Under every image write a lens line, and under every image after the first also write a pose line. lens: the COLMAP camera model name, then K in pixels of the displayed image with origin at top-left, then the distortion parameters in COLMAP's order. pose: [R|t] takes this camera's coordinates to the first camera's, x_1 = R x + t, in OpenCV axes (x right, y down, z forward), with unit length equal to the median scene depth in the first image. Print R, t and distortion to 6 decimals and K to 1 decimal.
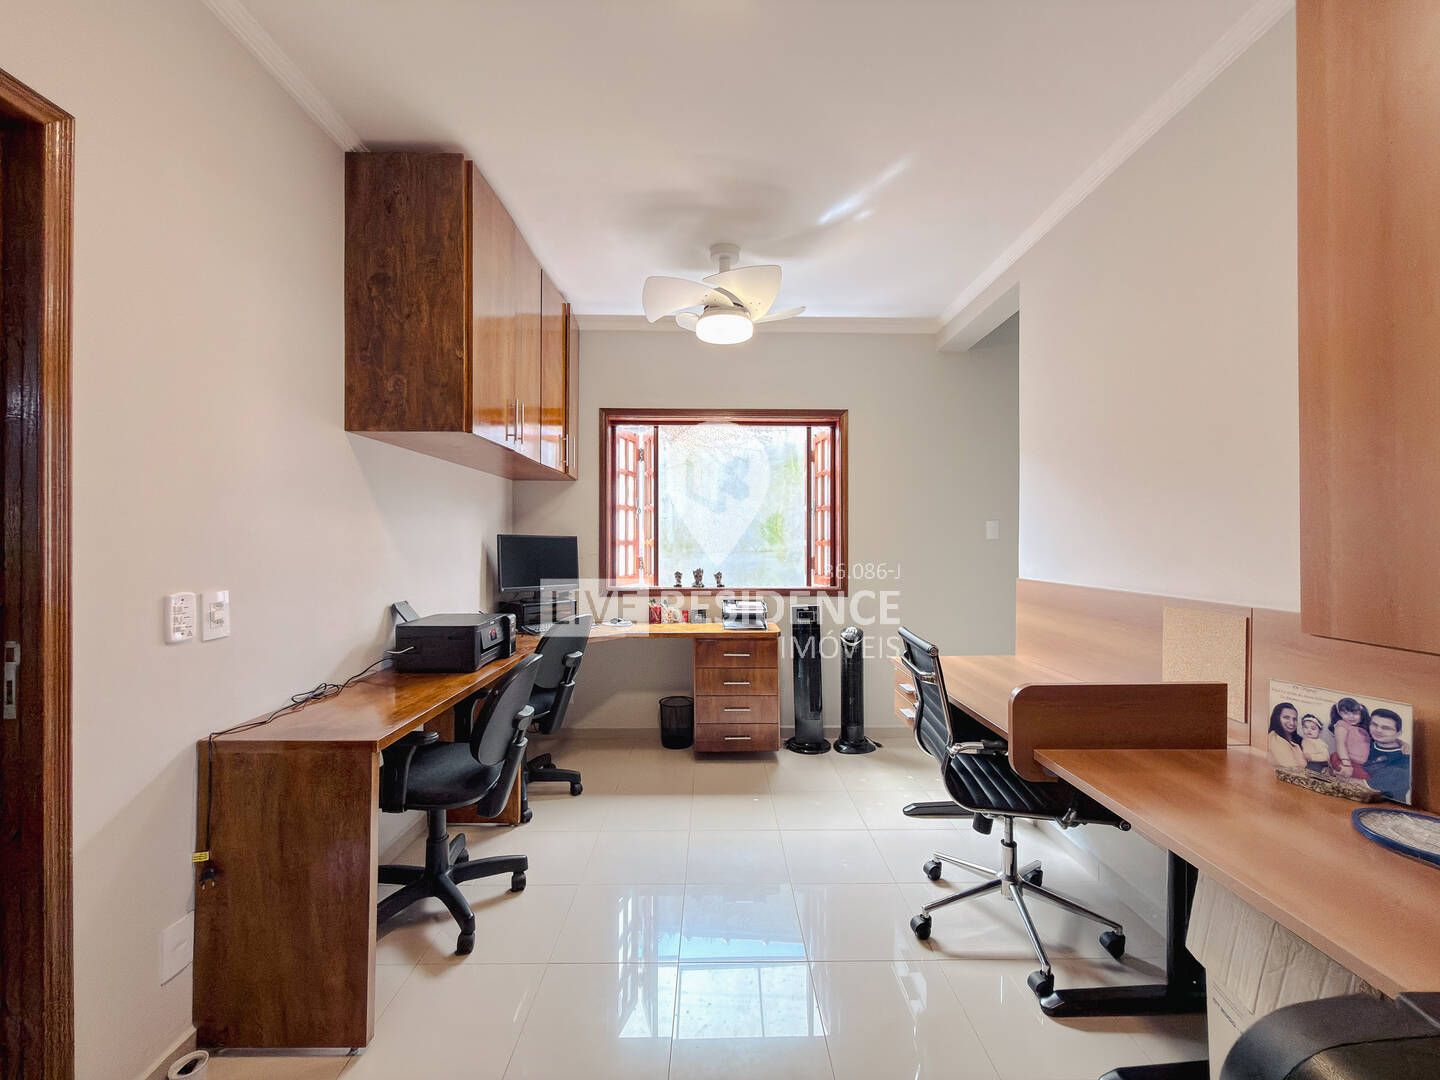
lens RADIAL K [[575.4, 0, 722.7], [0, 575.4, 539.7], [0, 0, 1]] dist [0.009716, 0.001069]
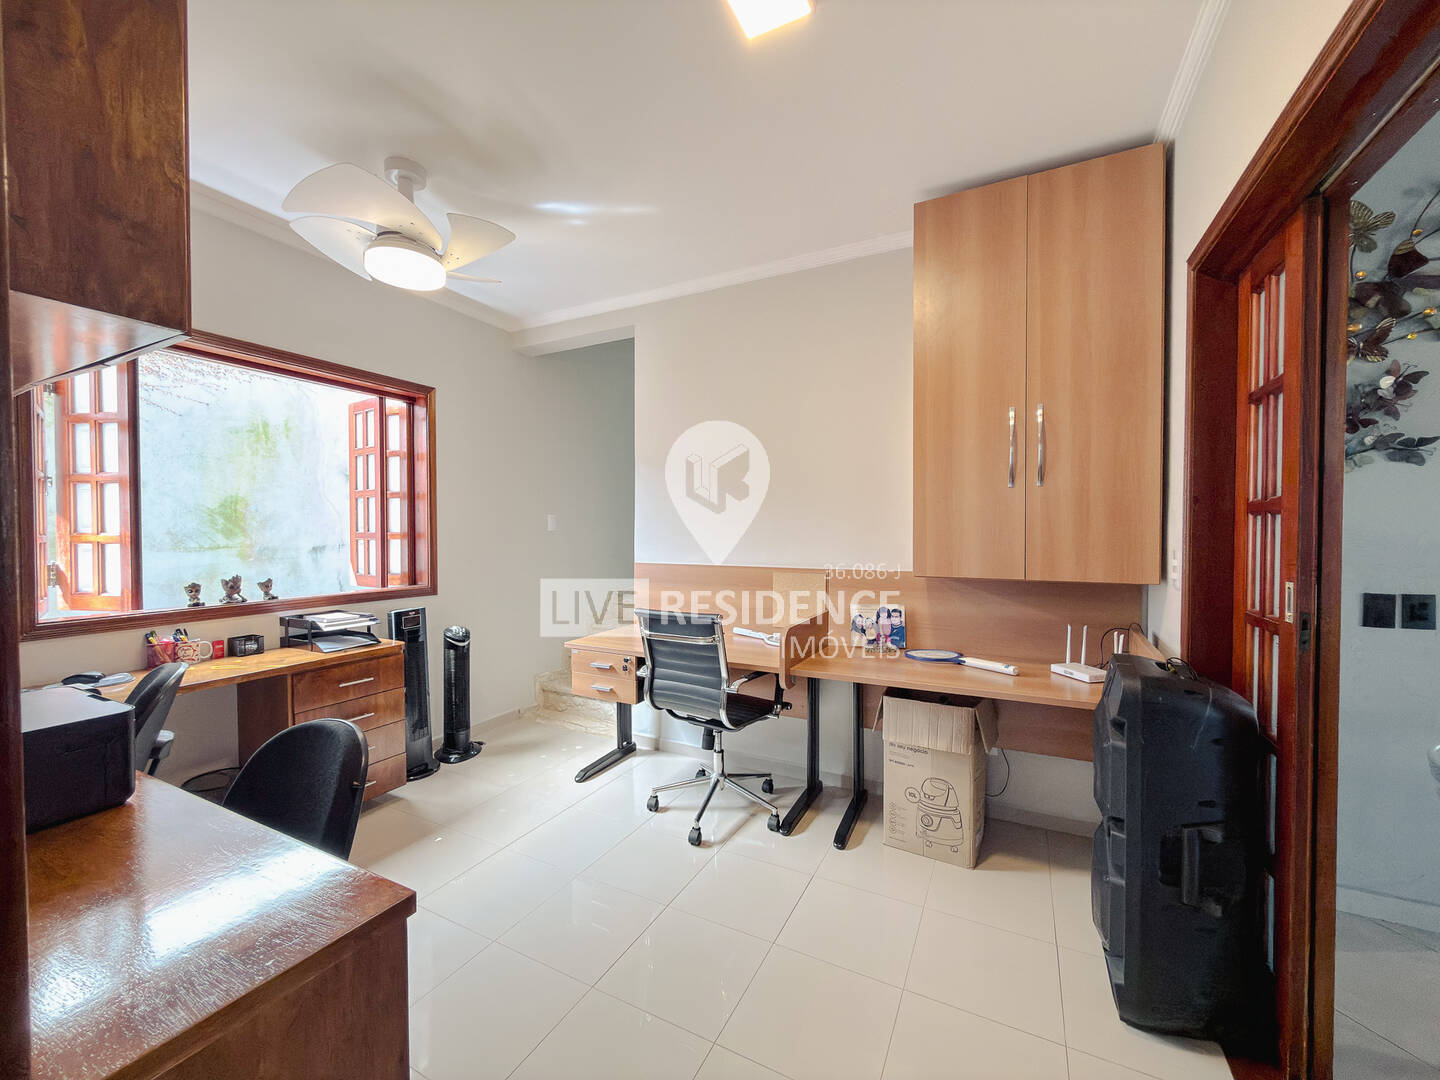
lens RADIAL K [[575.4, 0, 719.0], [0, 575.4, 538.9], [0, 0, 1]] dist [0.009716, 0.001069]
pose [[0.481368, -0.015505, 0.876382, -0.387632], [0.000262, 0.999846, 0.017546, -0.005202], [-0.876519, -0.008217, 0.481298, 0.184314]]
